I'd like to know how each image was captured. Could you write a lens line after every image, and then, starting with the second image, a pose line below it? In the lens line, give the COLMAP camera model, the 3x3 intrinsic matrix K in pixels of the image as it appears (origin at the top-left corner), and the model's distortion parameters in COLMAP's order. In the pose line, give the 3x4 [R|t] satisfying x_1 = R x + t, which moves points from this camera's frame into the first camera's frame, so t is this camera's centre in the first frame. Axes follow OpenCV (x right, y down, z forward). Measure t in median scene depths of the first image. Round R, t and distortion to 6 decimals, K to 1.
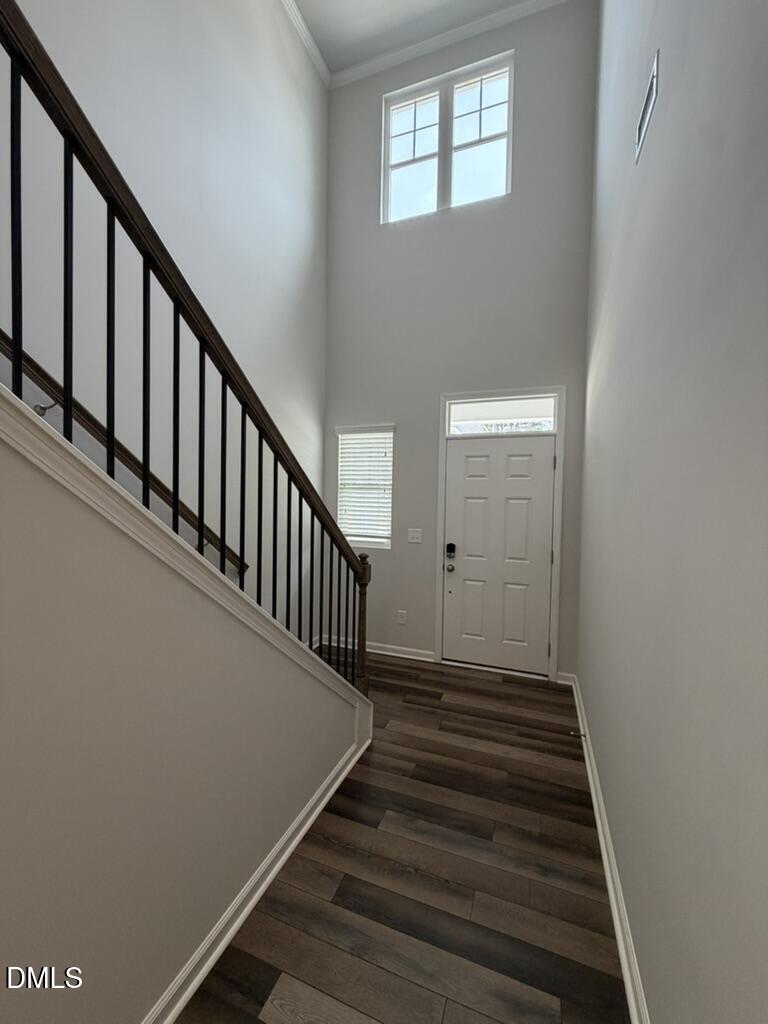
lens RADIAL K [[407.8, 0, 384.0], [0, 407.8, 507.8], [0, 0, 1]] dist [0.002523, -0.000025]
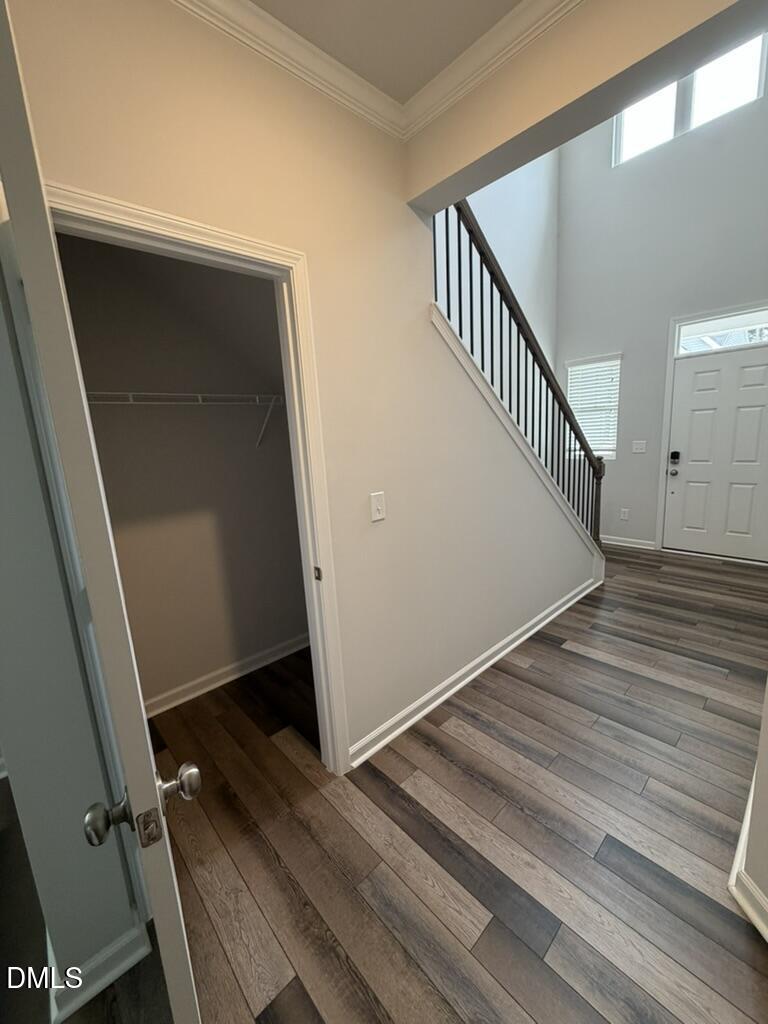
lens RADIAL K [[407.8, 0, 384.0], [0, 407.8, 507.8], [0, 0, 1]] dist [0.002523, -0.000025]
pose [[0.893392, 0.011681, -0.449125, -0.060257], [0.062845, 0.986584, 0.150671, 0.019139], [0.444860, -0.162833, 0.880673, -0.473384]]
